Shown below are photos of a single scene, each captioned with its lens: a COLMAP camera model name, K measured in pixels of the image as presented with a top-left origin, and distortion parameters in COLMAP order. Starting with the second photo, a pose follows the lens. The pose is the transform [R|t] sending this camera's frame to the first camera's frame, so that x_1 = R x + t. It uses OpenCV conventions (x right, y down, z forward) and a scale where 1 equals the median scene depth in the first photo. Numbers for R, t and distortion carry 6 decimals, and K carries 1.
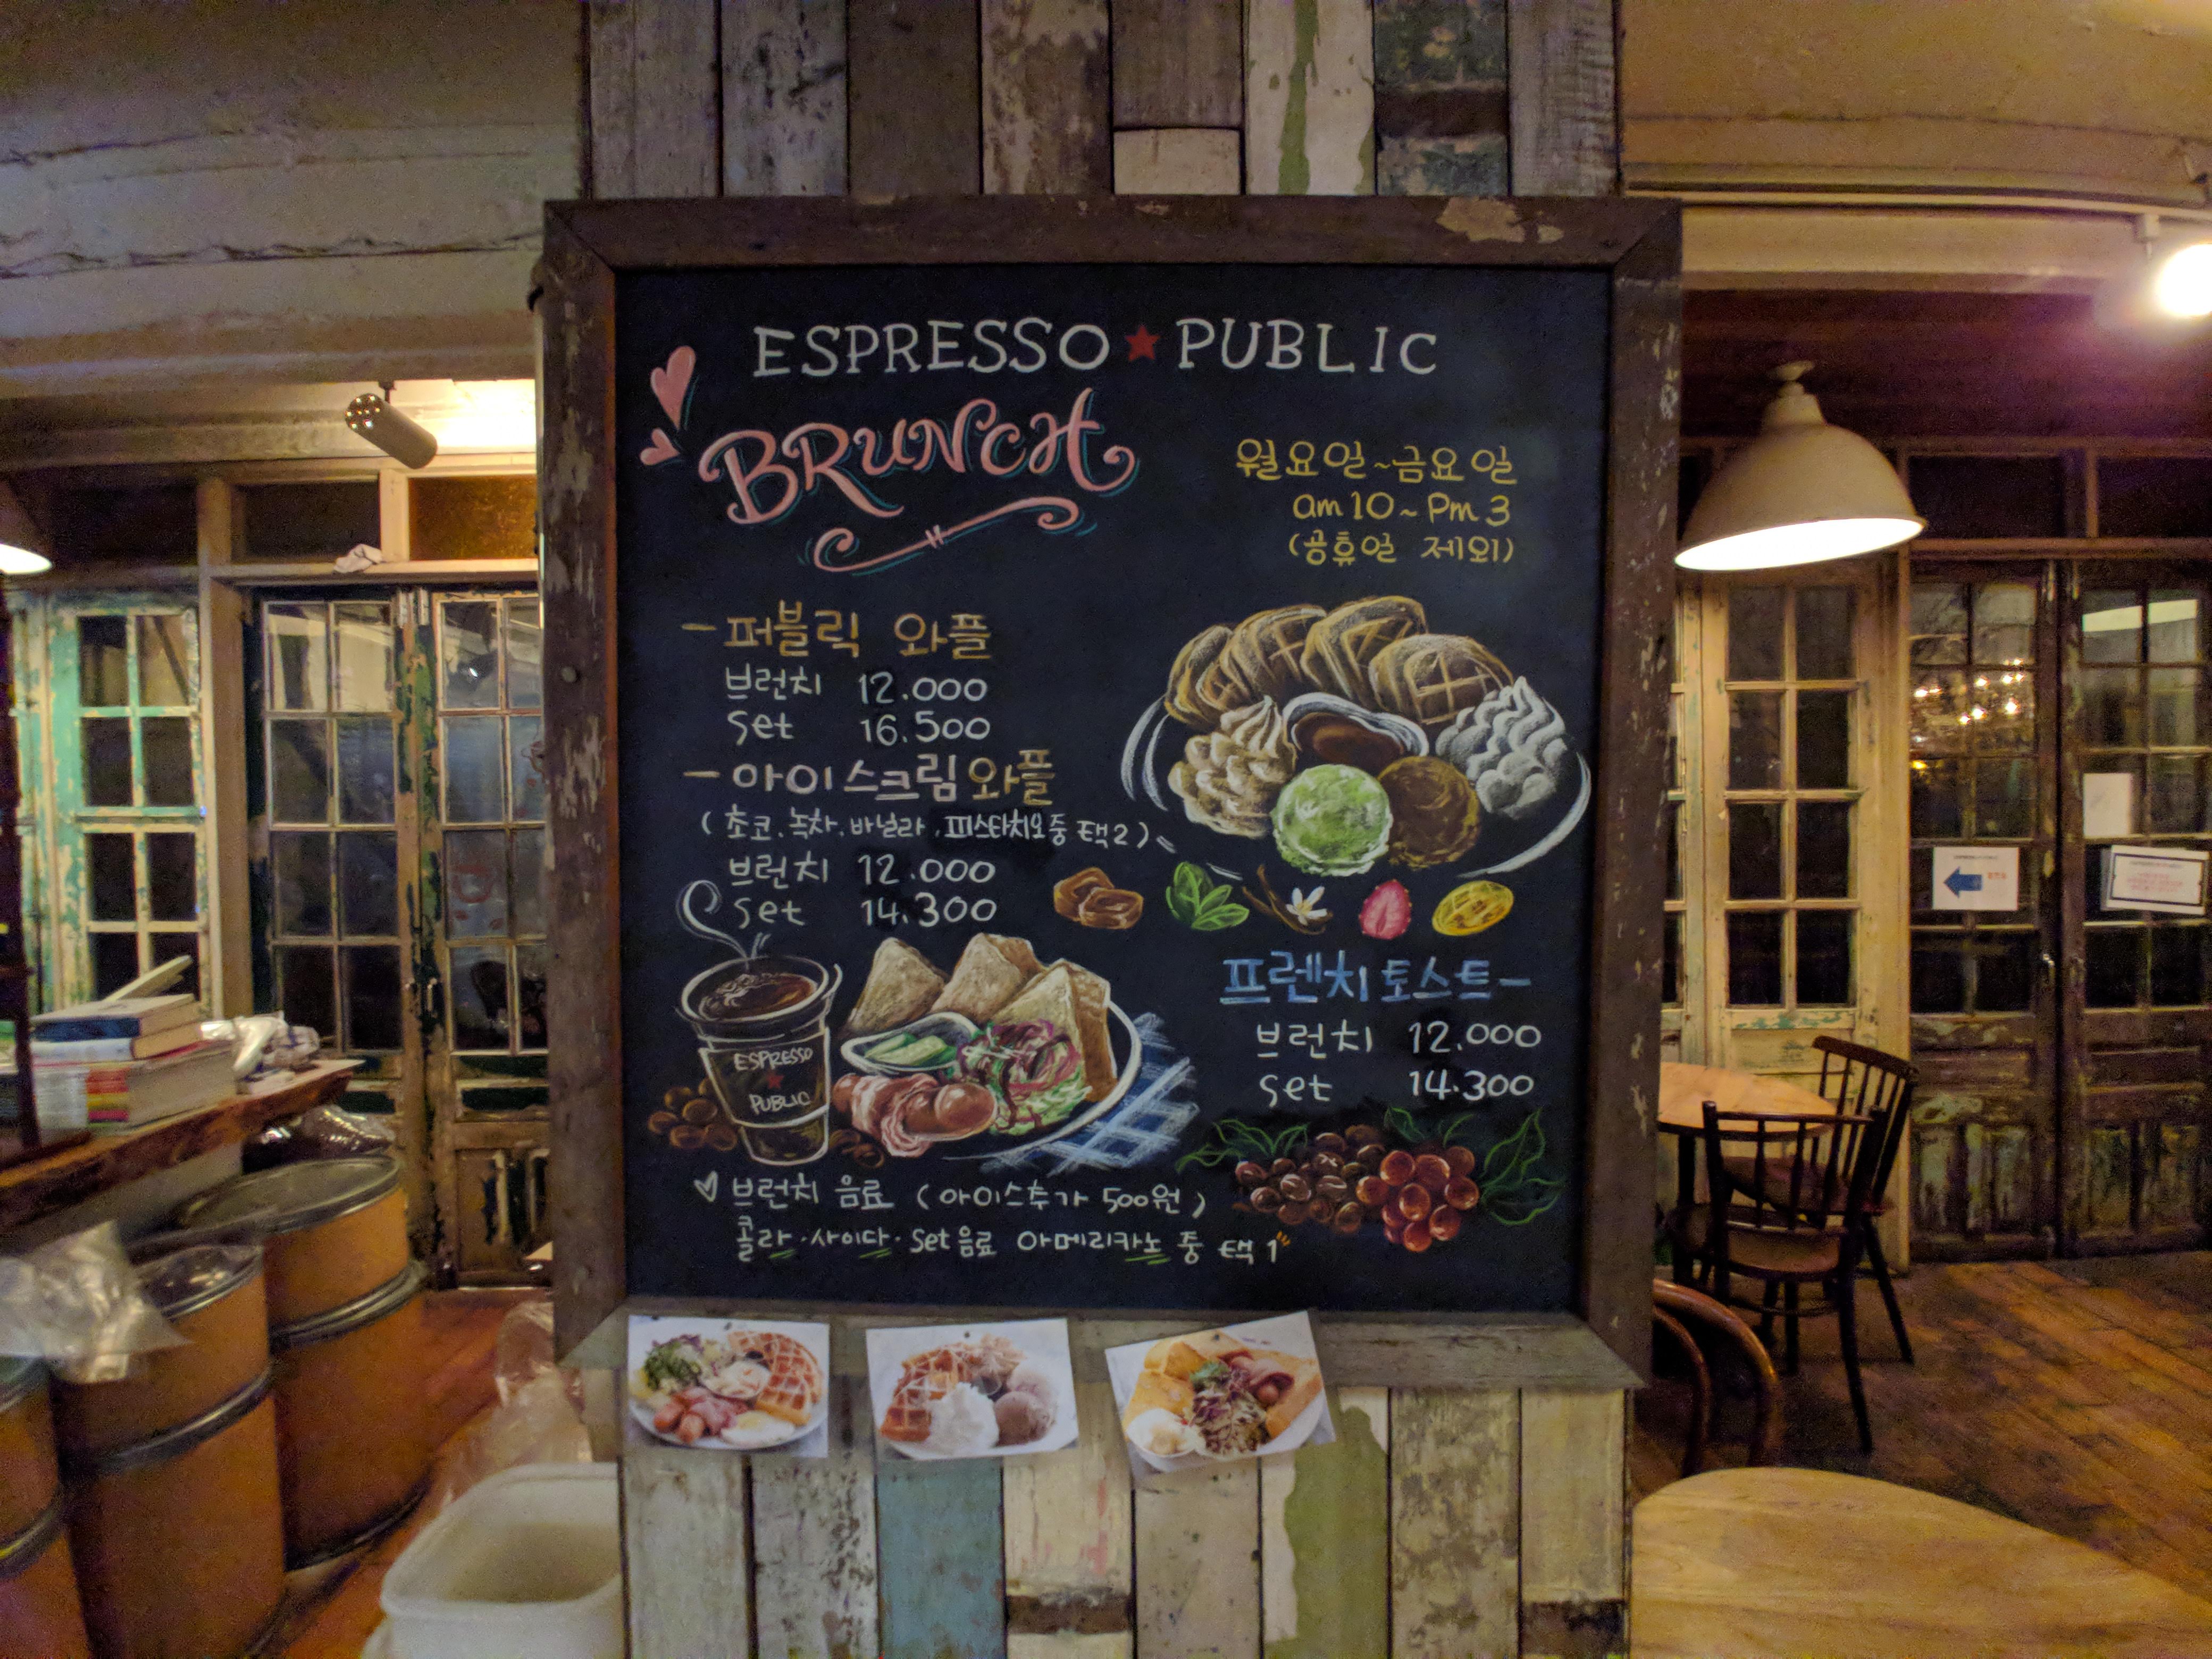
lens RADIAL K [[986.5, 0, 1100.4], [0, 986.5, 821.4], [0, 0, 1]] dist [-0.032914, 0.000591]
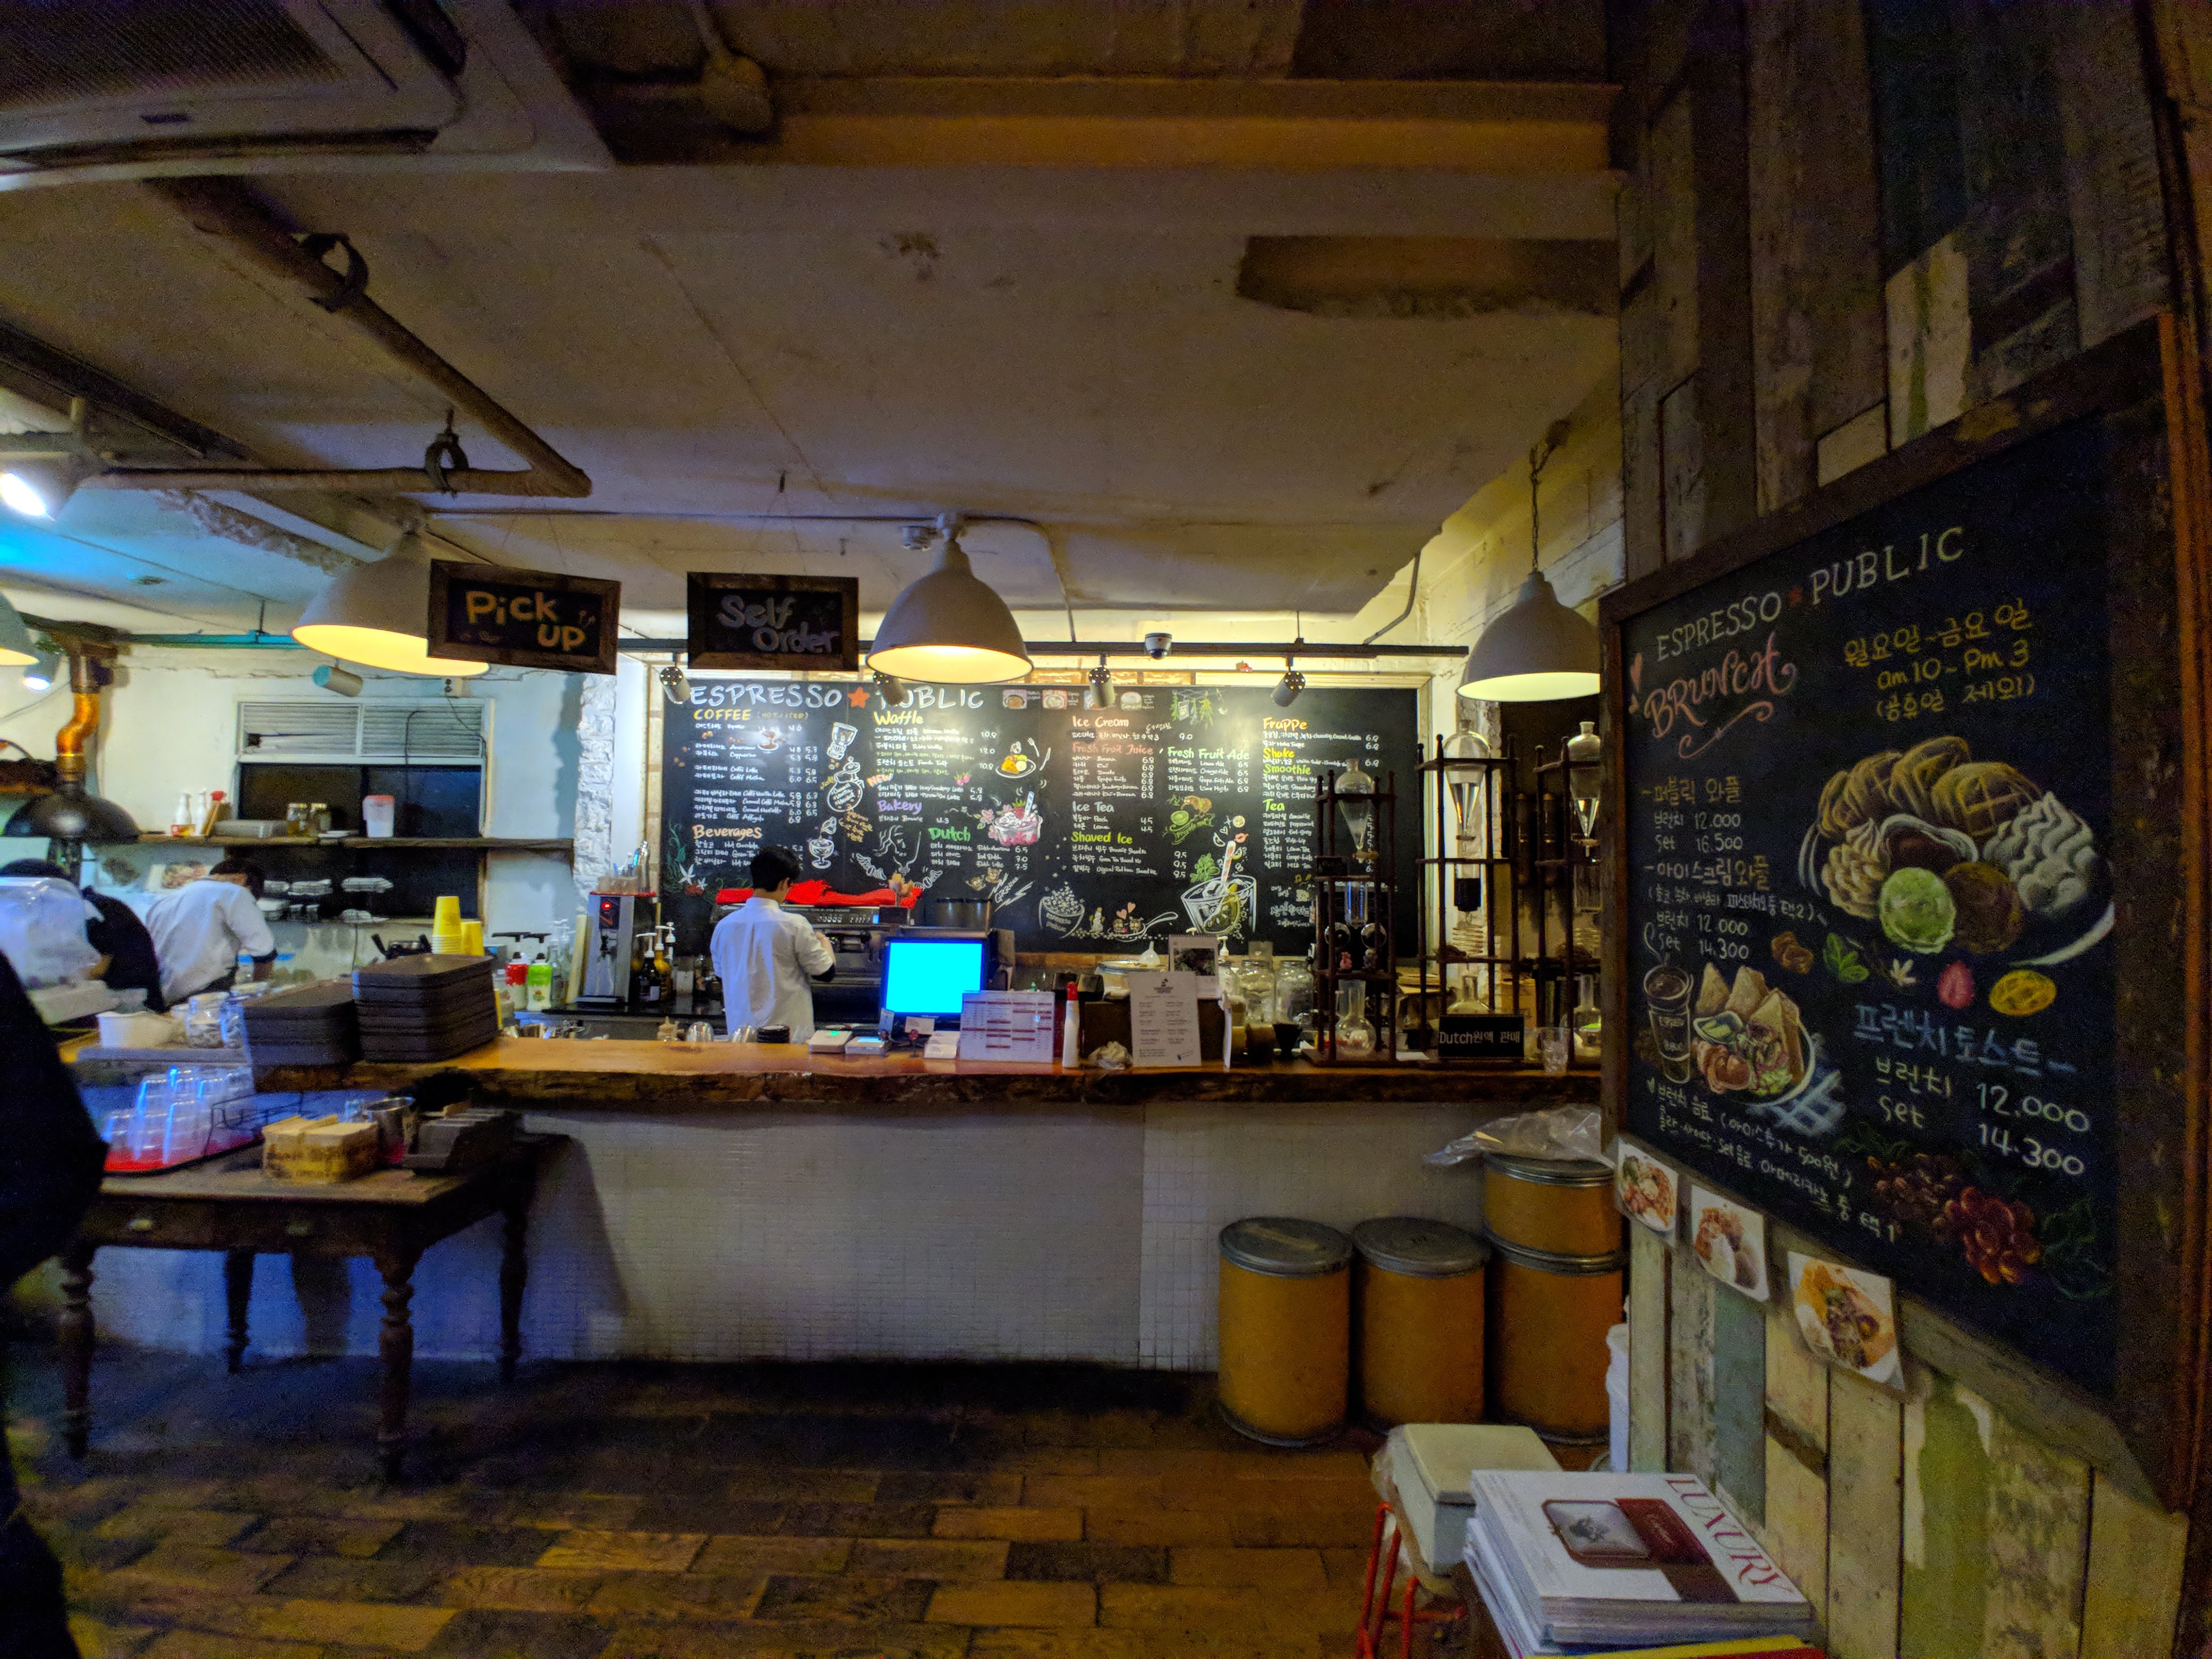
lens RADIAL K [[986.5, 0, 1100.7], [0, 986.5, 833.8], [0, 0, 1]] dist [-0.032914, 0.000591]
pose [[0.005583, -0.018288, -0.999817, 1.516358], [-0.033181, 0.999279, -0.018463, -0.042880], [0.999434, 0.033278, 0.004972, -0.096202]]
